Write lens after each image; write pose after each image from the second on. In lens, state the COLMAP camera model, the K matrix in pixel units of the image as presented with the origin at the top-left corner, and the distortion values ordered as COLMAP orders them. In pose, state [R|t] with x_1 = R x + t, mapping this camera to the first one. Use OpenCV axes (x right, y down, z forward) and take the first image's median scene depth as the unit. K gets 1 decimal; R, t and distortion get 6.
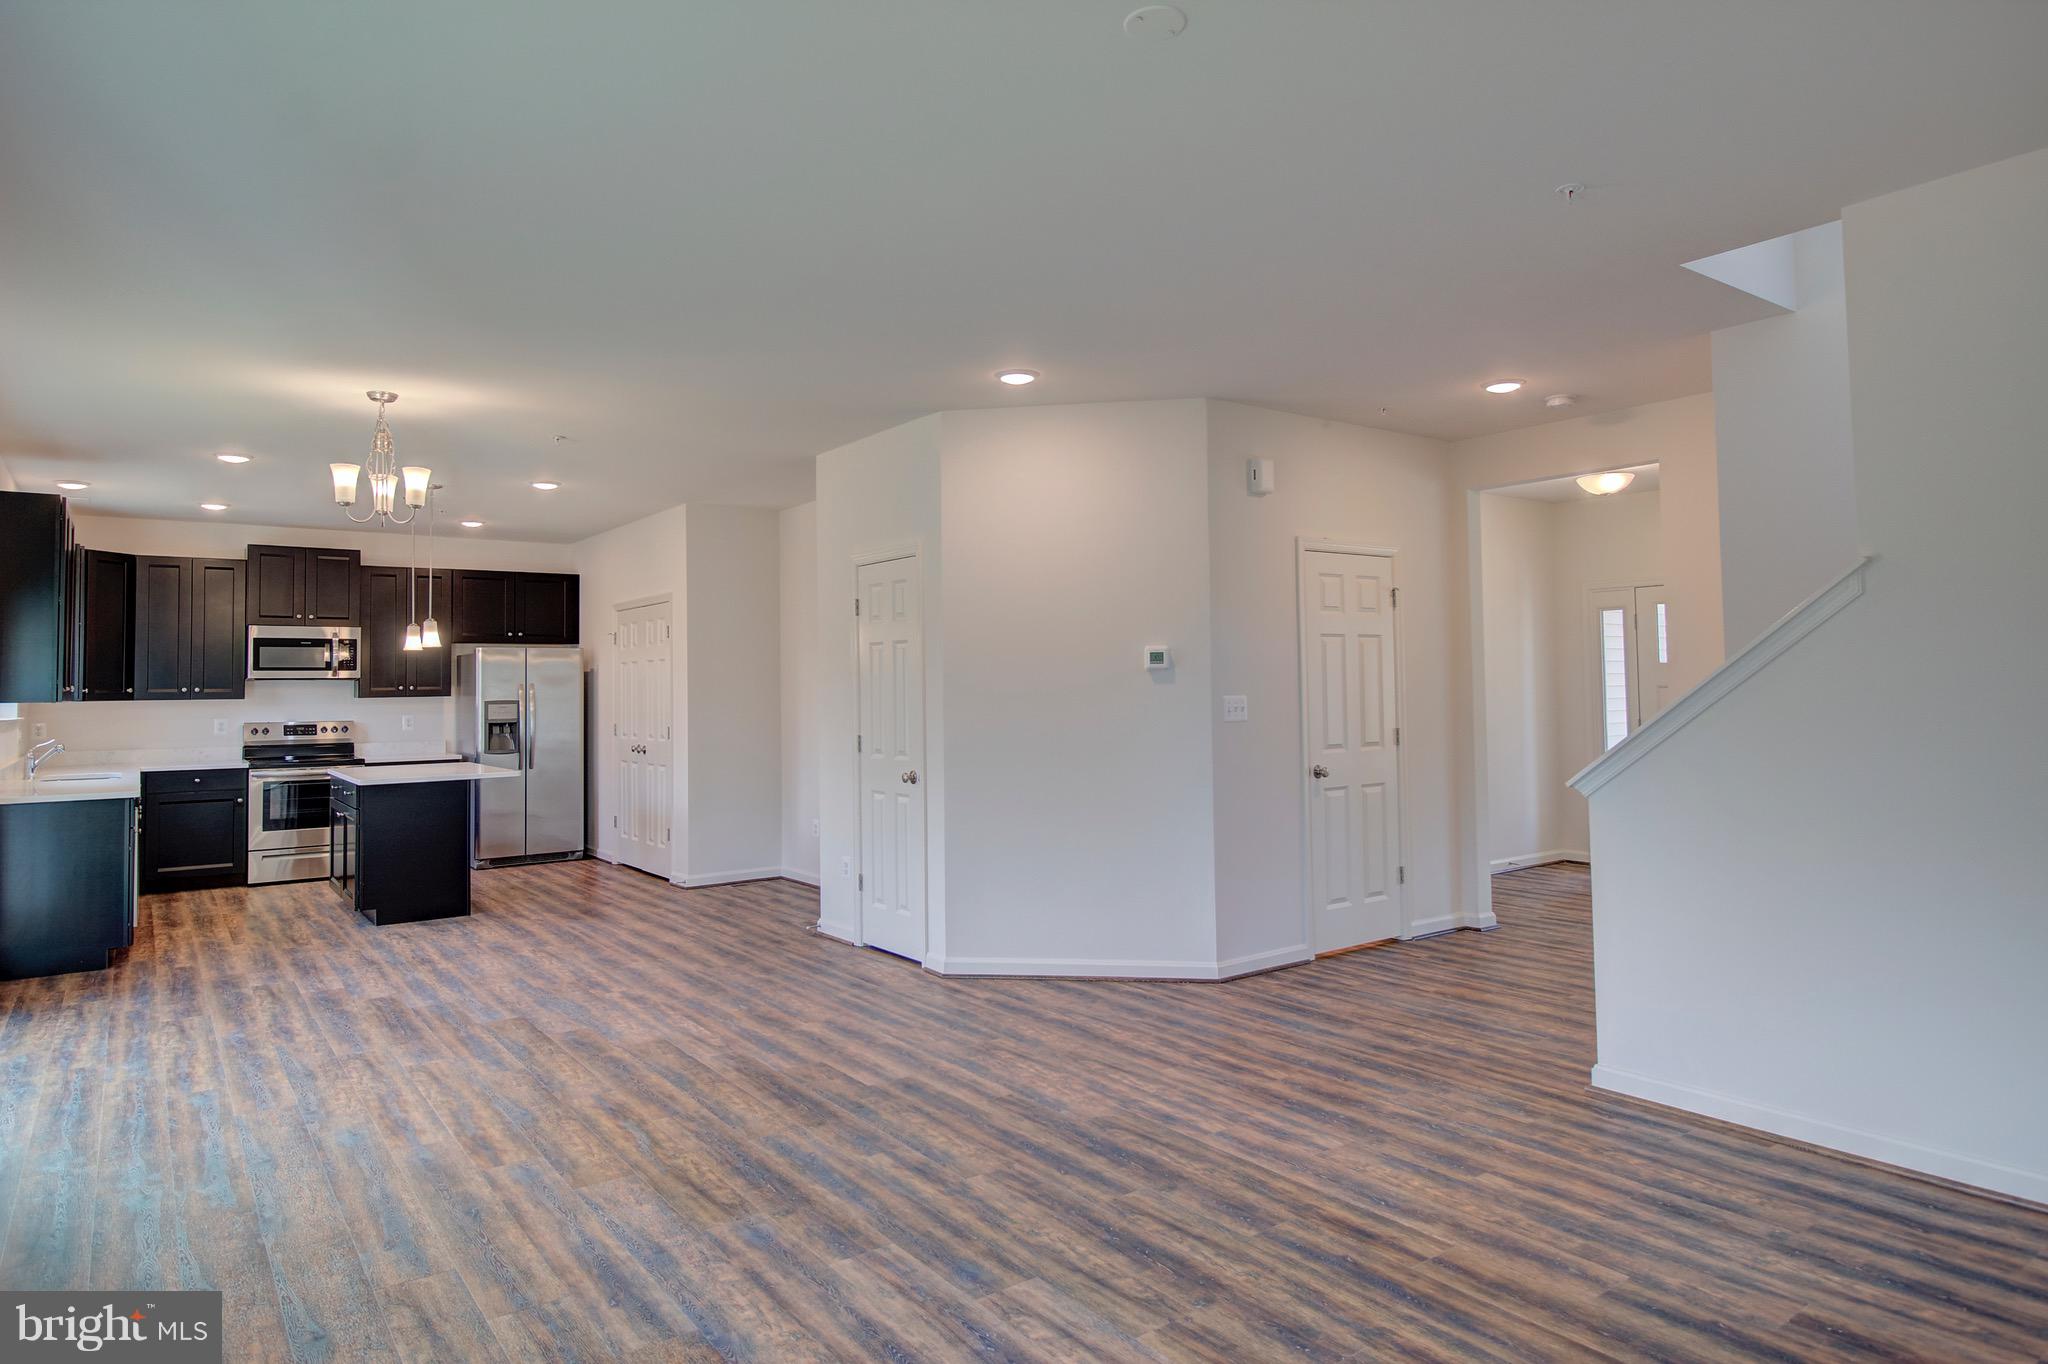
lens RADIAL K [[1202.7, 0, 1025.4], [0, 1202.7, 646.7], [0, 0, 1]] dist [0.002122, -0.001971]
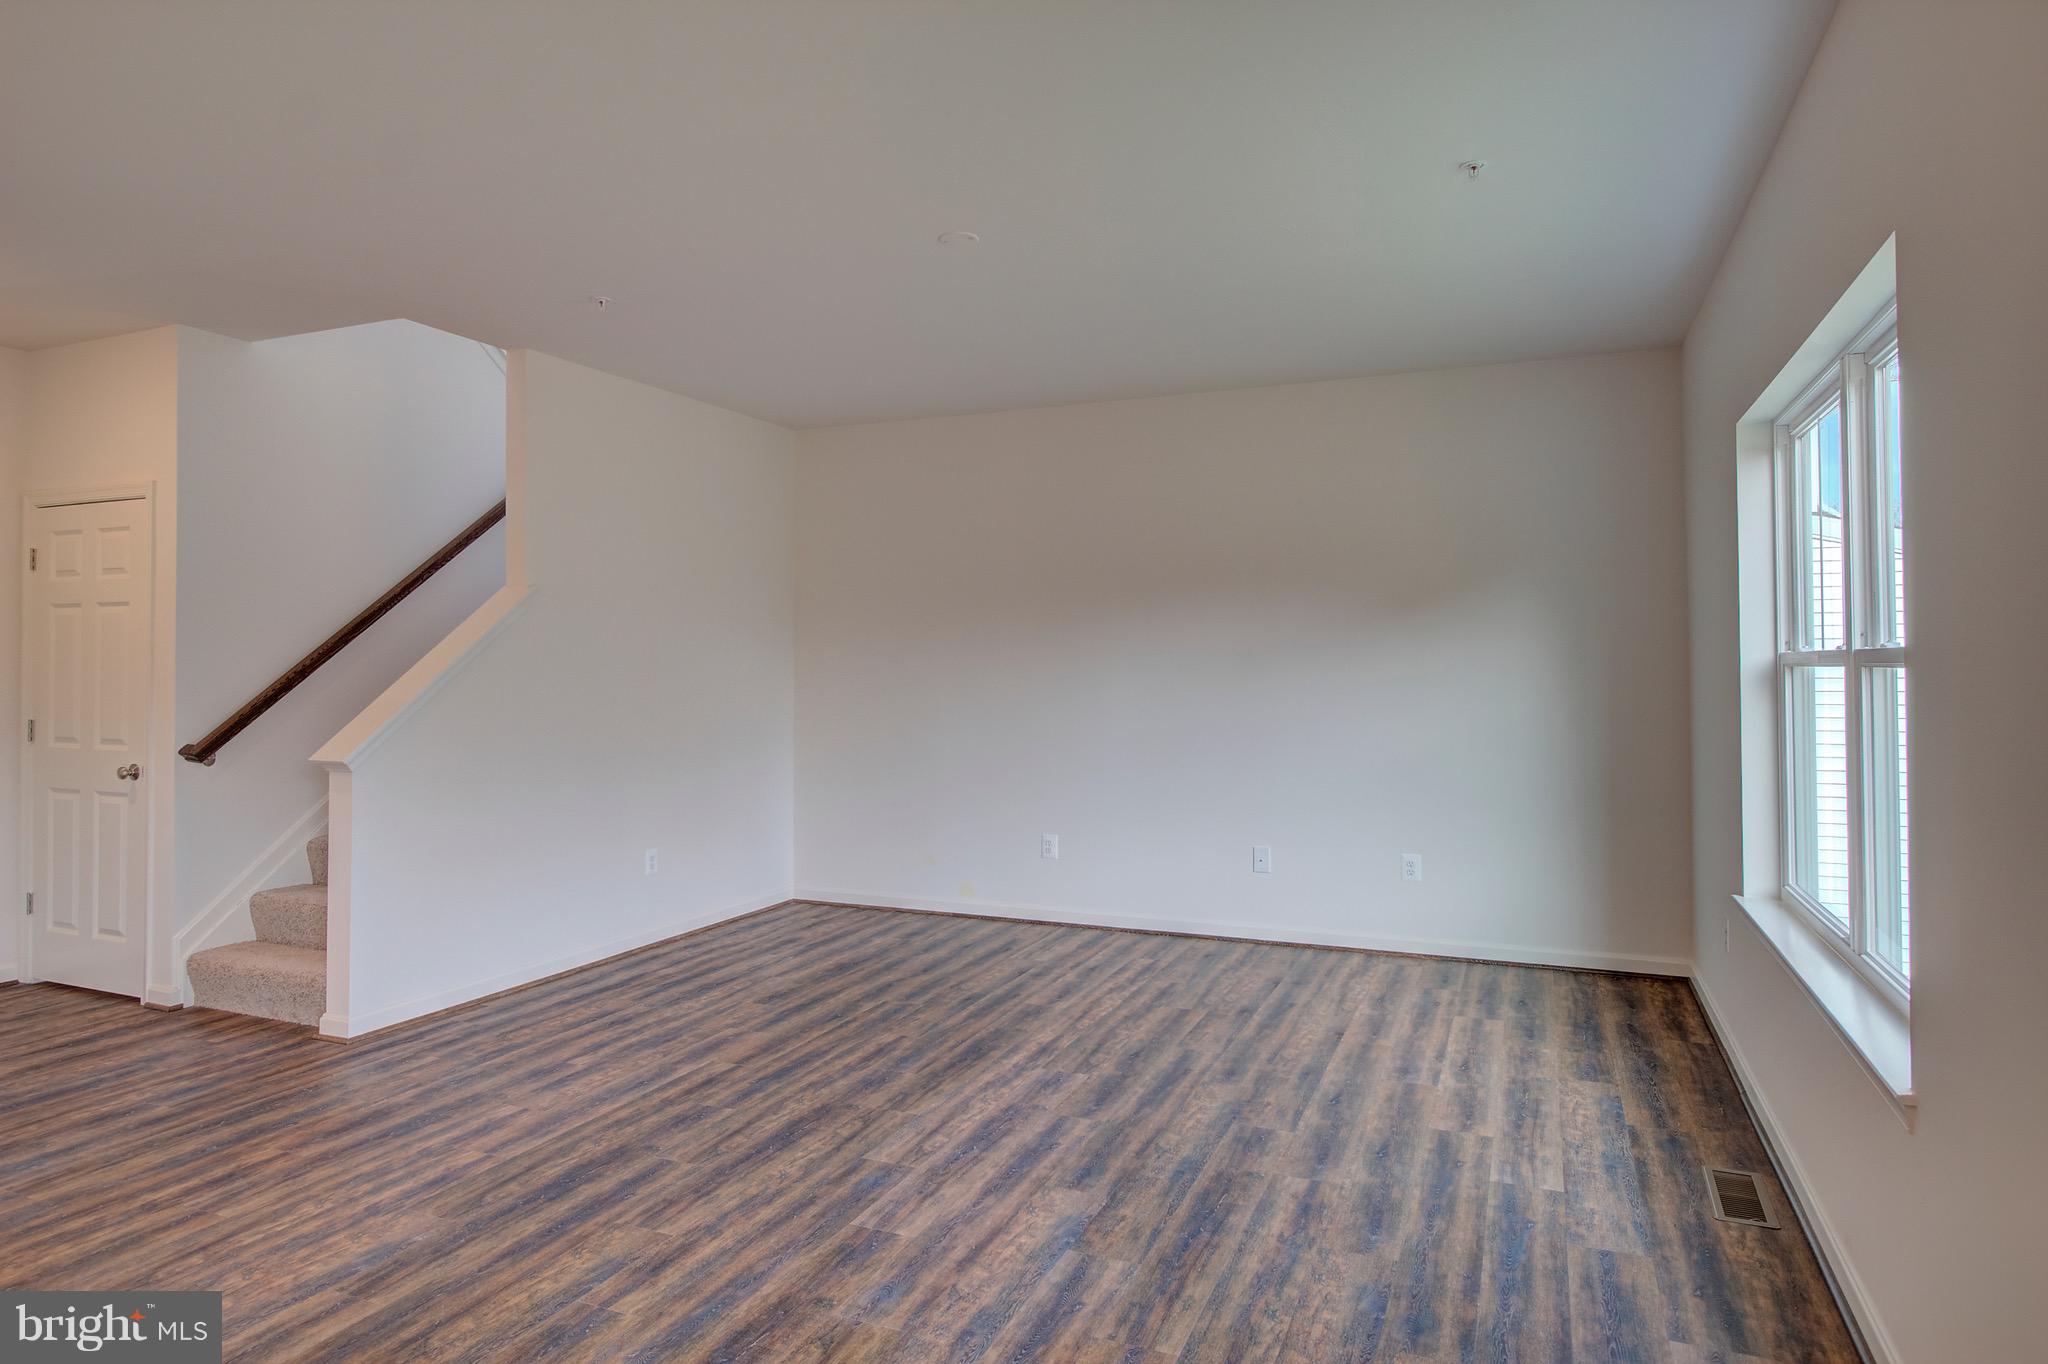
lens RADIAL K [[1202.7, 0, 1025.4], [0, 1202.7, 646.7], [0, 0, 1]] dist [0.002122, -0.001971]
pose [[-0.508401, 0.028440, 0.860651, -0.422543], [-0.022885, 0.998655, -0.046519, 0.027313], [-0.860816, -0.043346, -0.507066, 0.565737]]
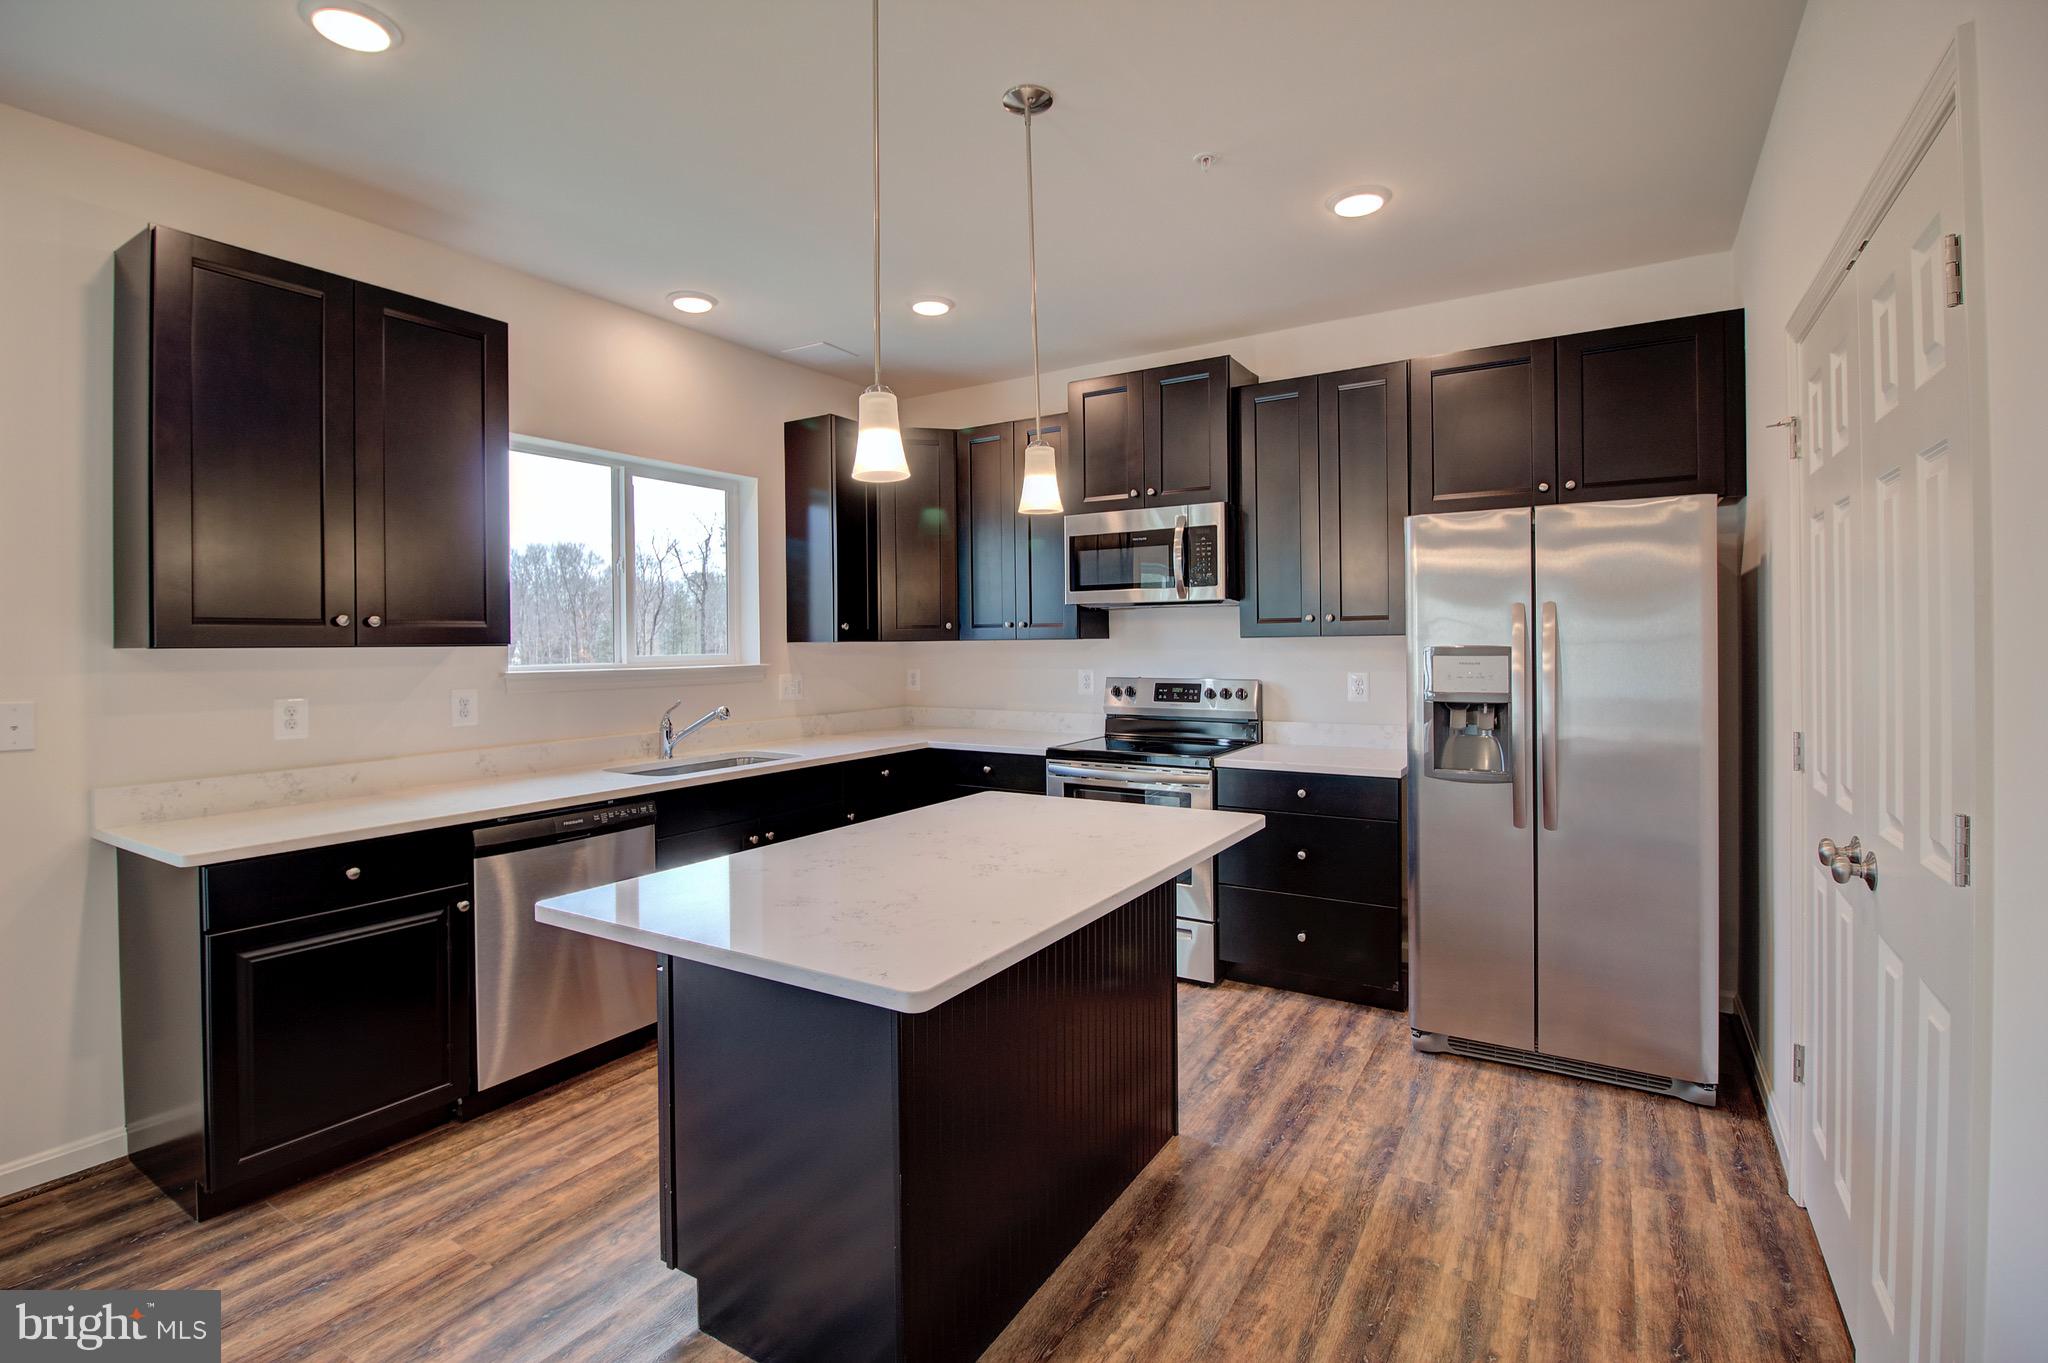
lens RADIAL K [[934.0, 0, 1024.1], [0, 934.0, 649.9], [0, 0, 1]] dist [-0.001817, -0.013388]
pose [[0.377598, 0.015125, -0.925846, -0.268353], [0.037526, 0.998795, 0.031621, 0.040144], [0.925209, -0.046684, 0.376576, 0.974147]]
